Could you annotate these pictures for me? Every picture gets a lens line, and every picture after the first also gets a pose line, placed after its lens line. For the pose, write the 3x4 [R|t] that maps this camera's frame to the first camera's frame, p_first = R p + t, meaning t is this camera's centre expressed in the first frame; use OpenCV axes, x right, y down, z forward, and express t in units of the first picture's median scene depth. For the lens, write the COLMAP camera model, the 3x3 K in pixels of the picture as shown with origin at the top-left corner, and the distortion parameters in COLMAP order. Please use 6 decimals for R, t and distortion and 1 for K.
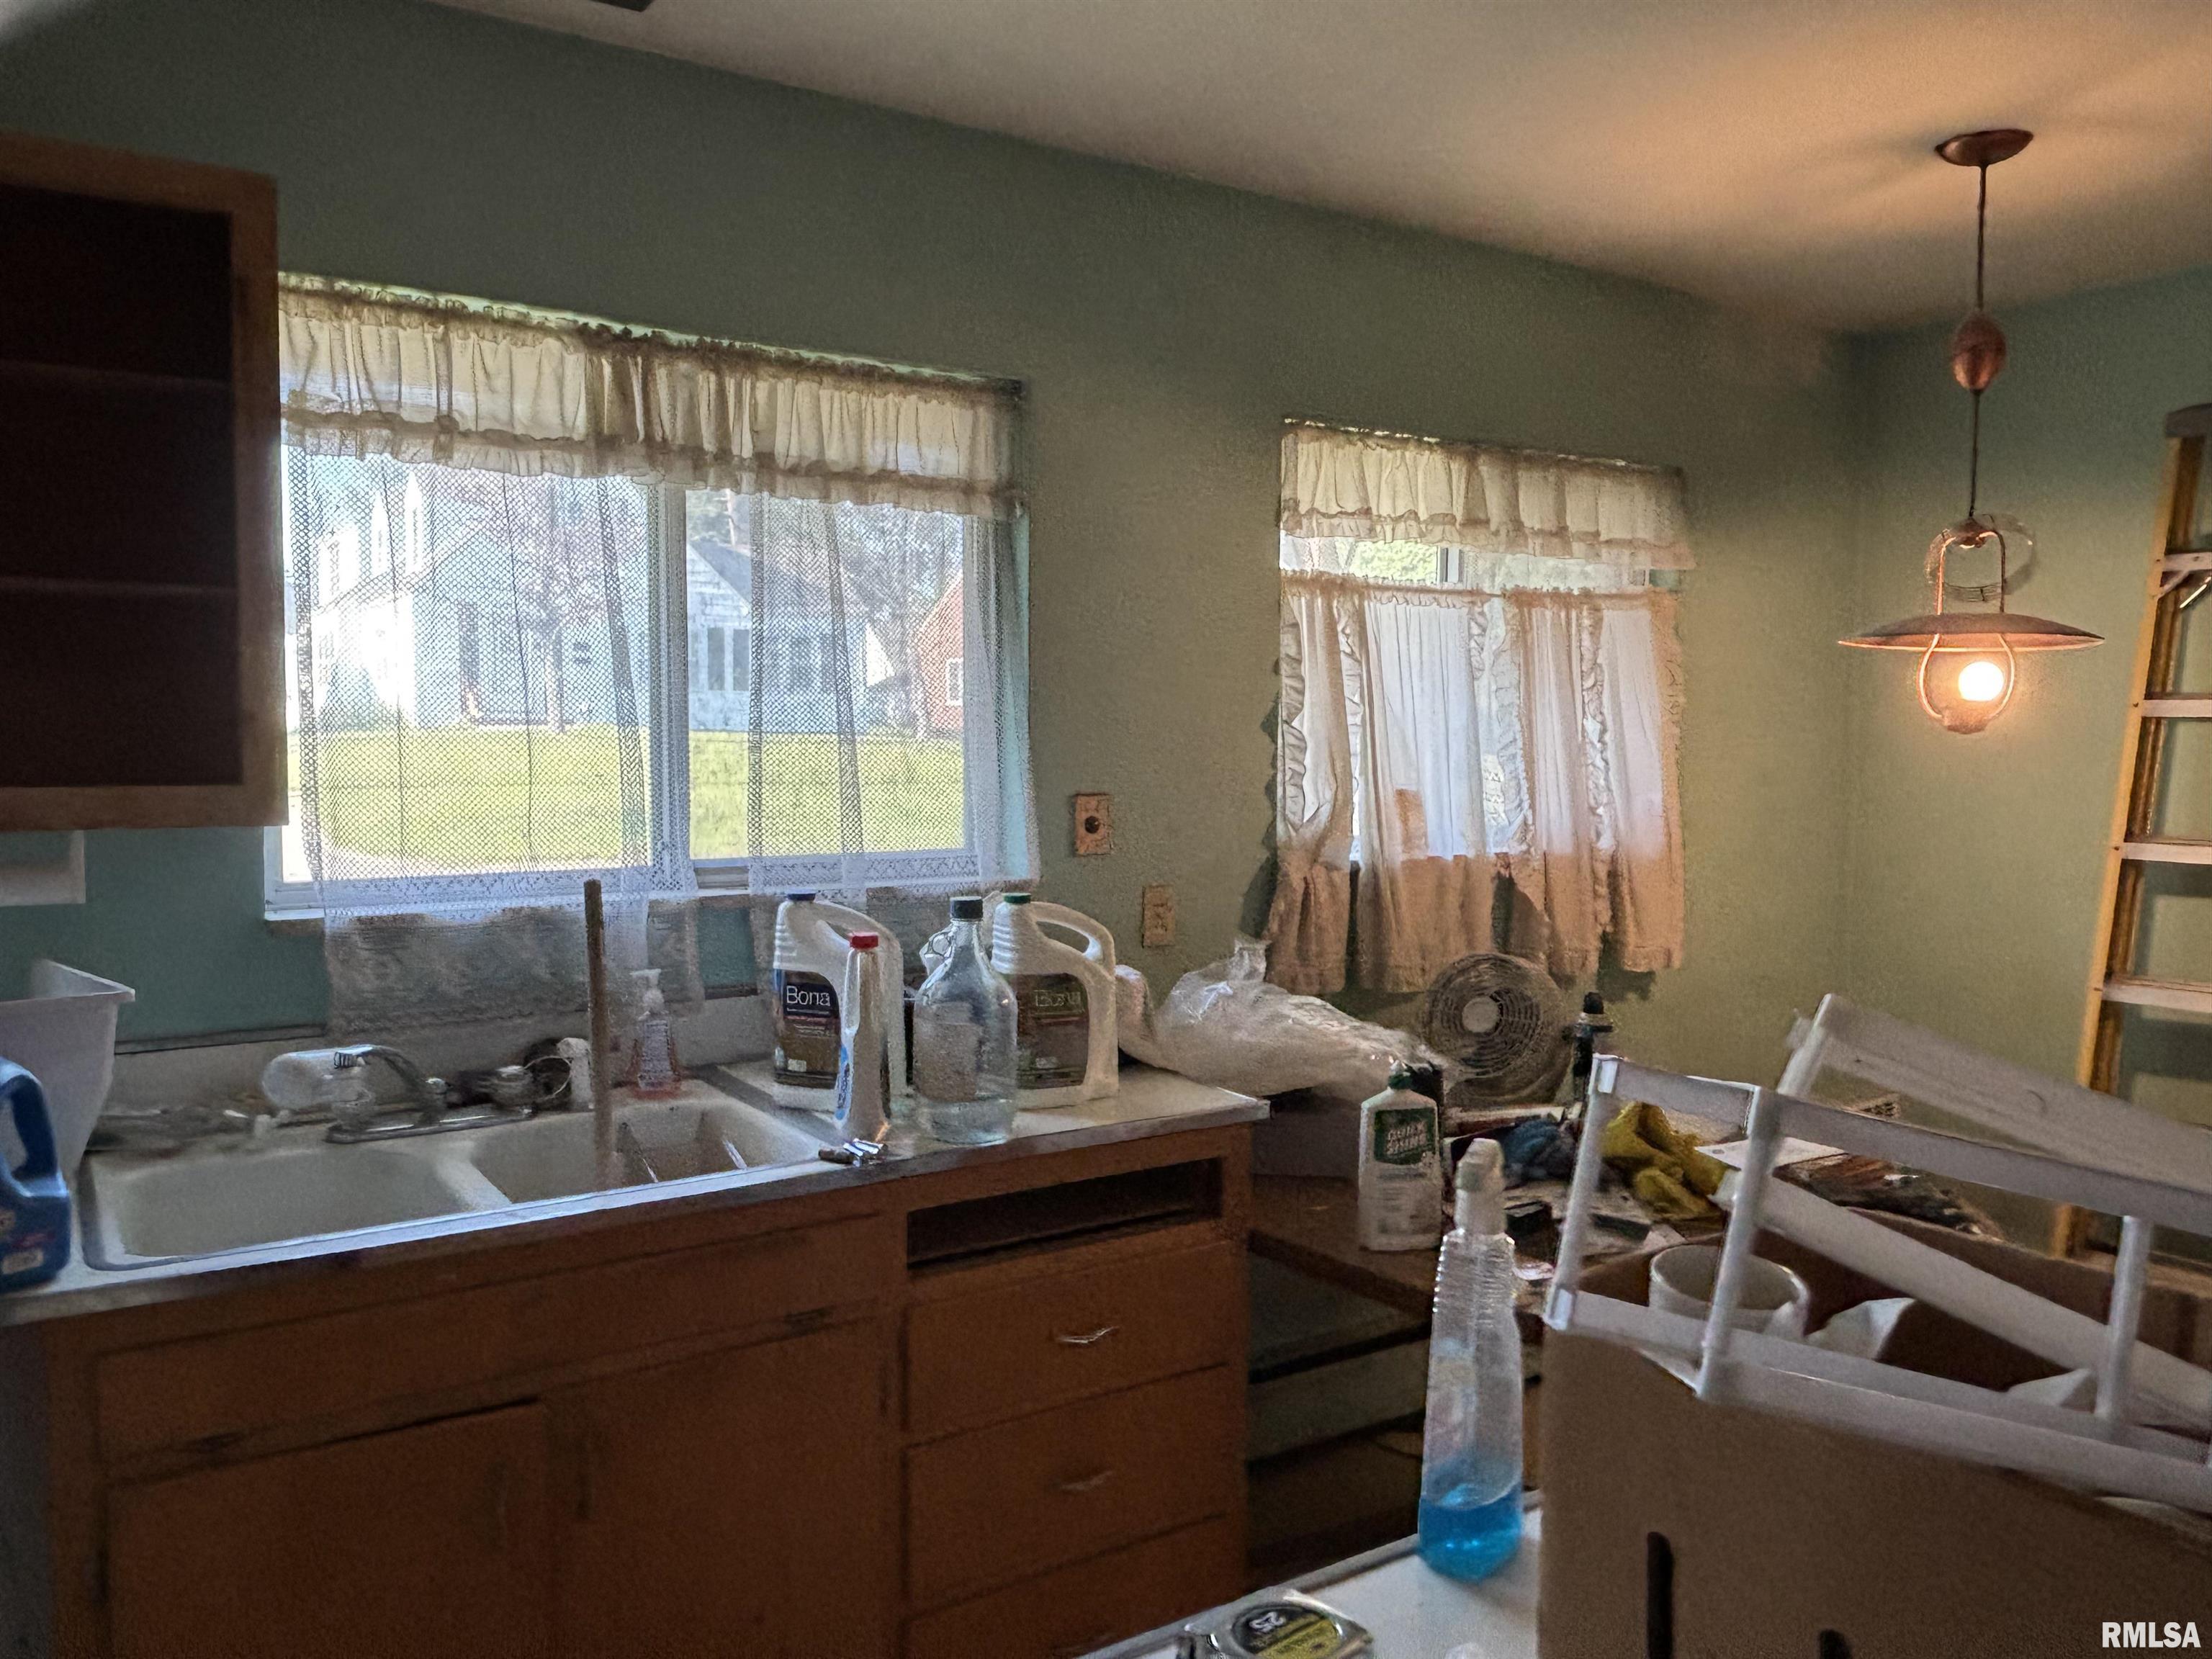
lens RADIAL K [[1597.2, 0, 1106.0], [0, 1597.2, 829.5], [0, 0, 1]] dist [-0.052860, -0.000649]
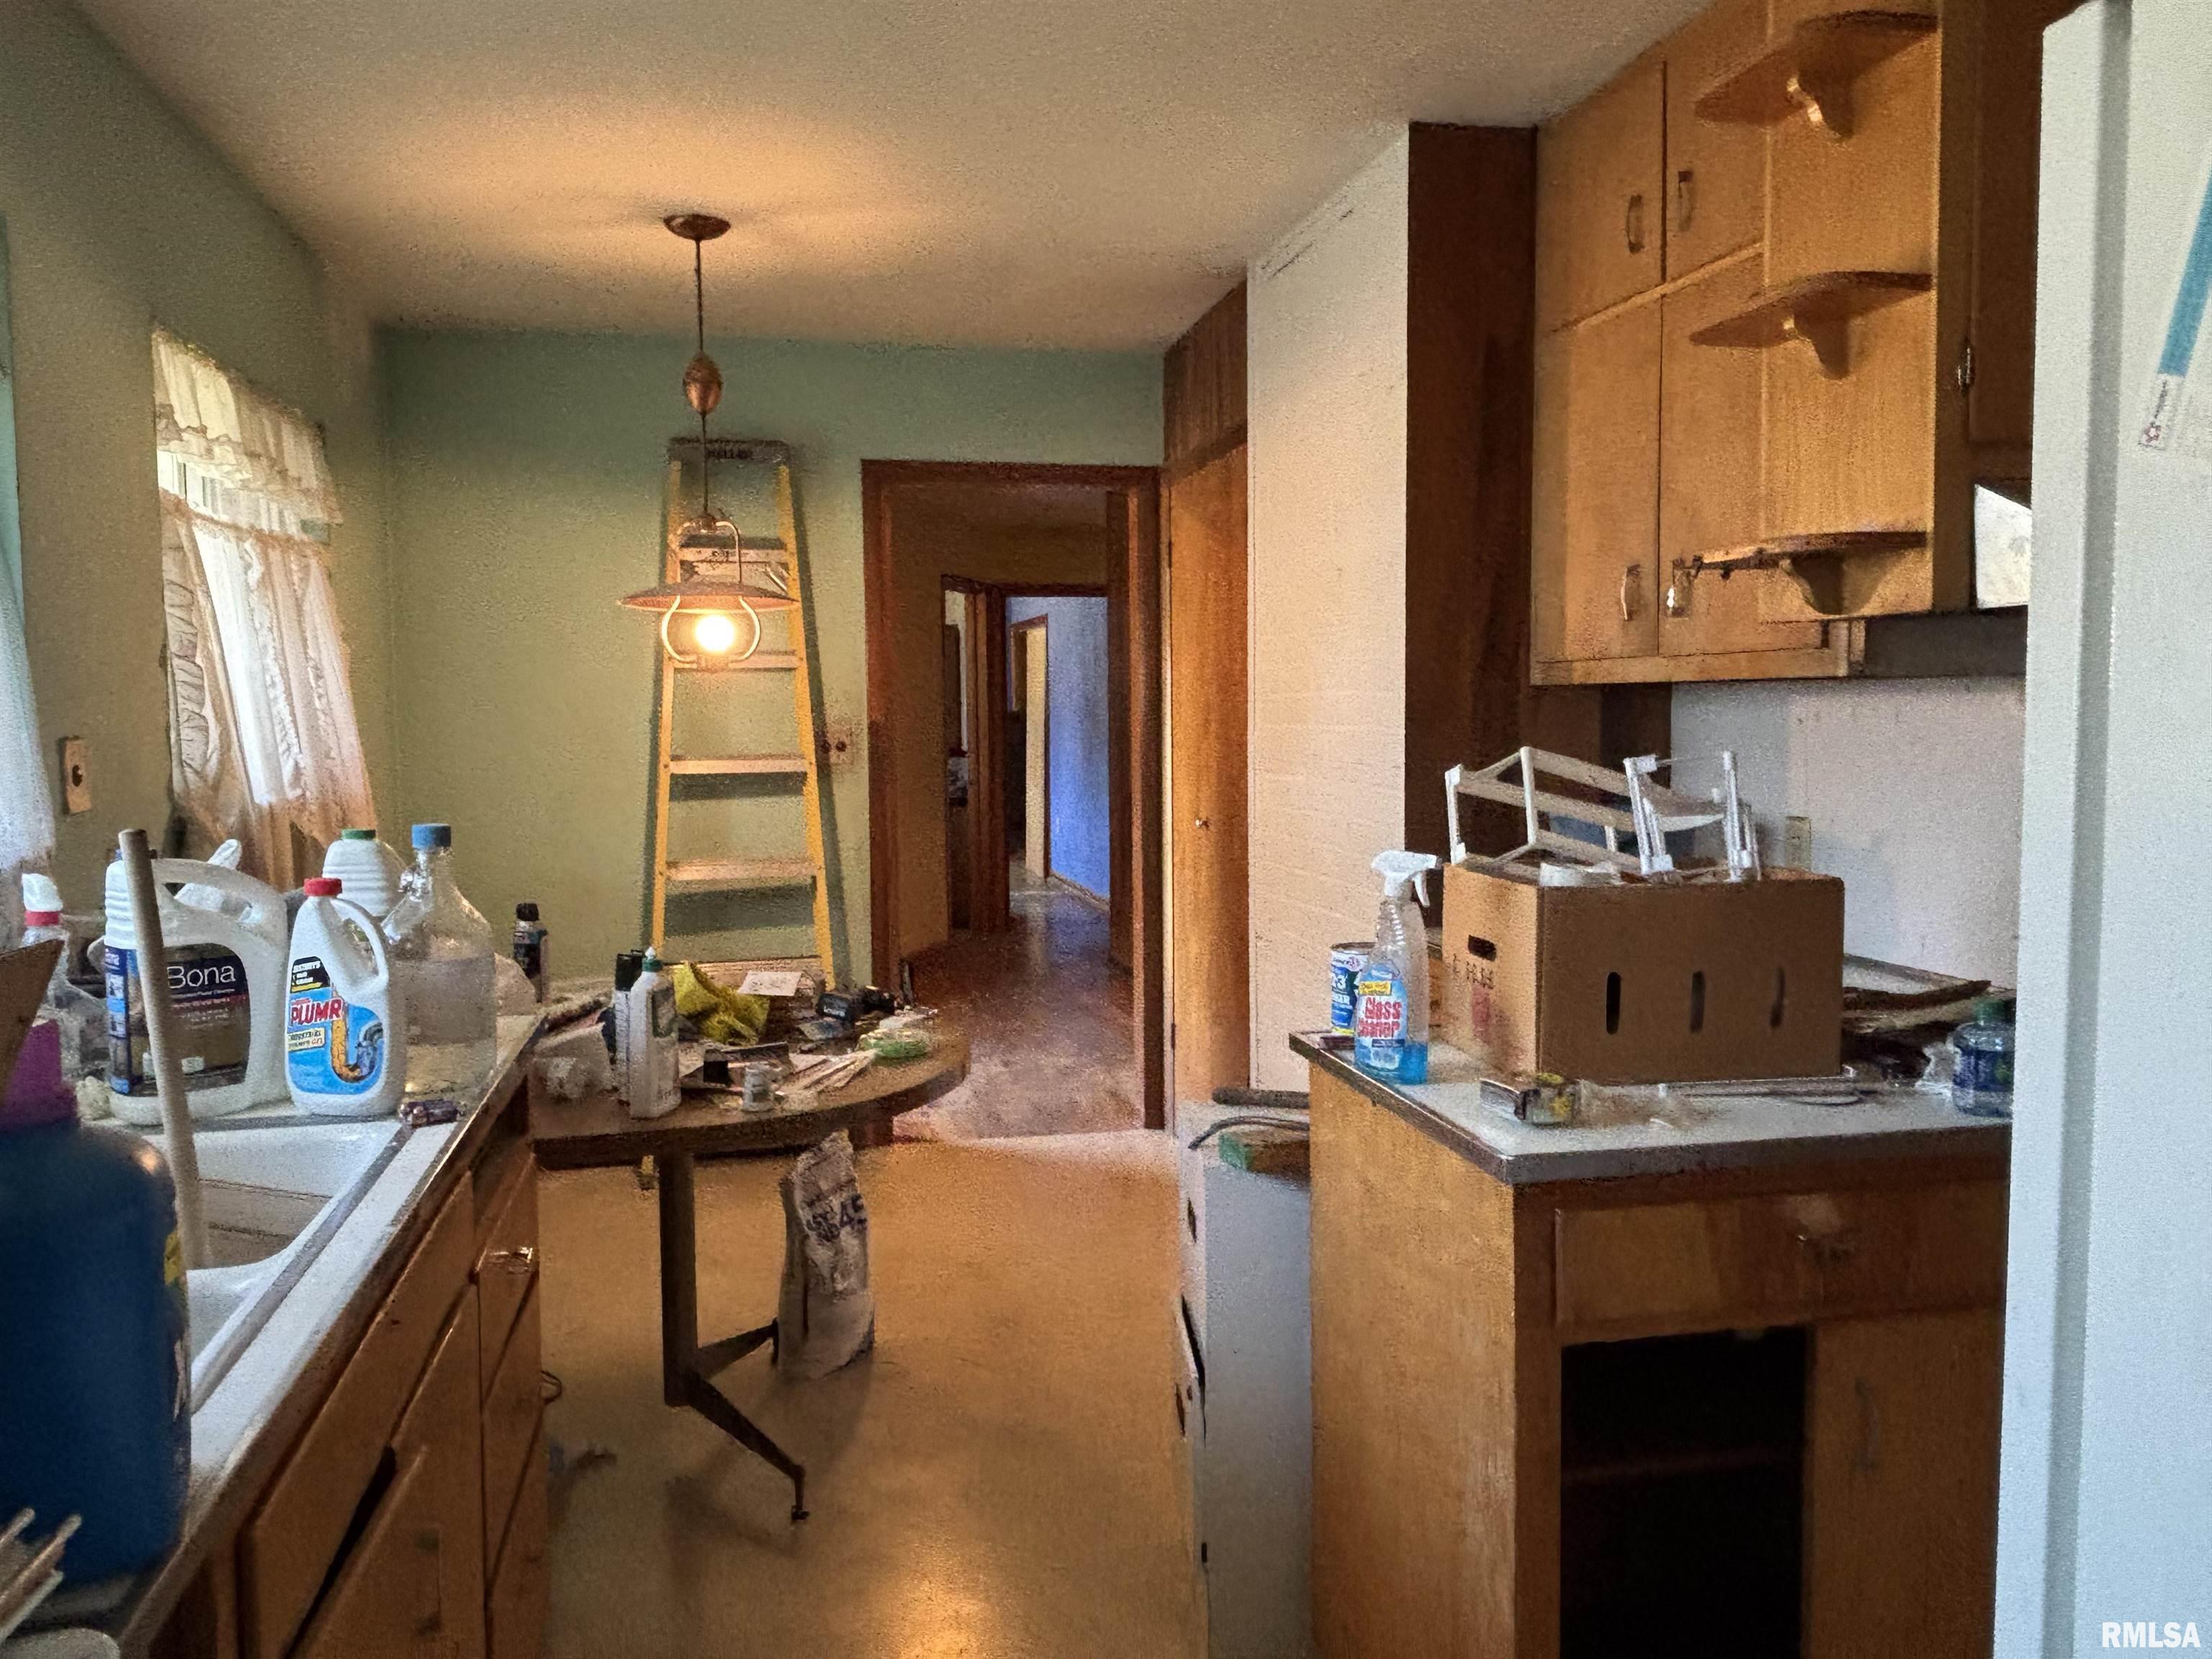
lens RADIAL K [[1597.2, 0, 1106.0], [0, 1597.2, 829.5], [0, 0, 1]] dist [-0.052860, -0.000649]
pose [[0.340524, -0.072686, 0.937422, -0.583084], [0.059755, 0.996665, 0.055573, 0.012257], [-0.938335, 0.037091, 0.343731, 0.233748]]
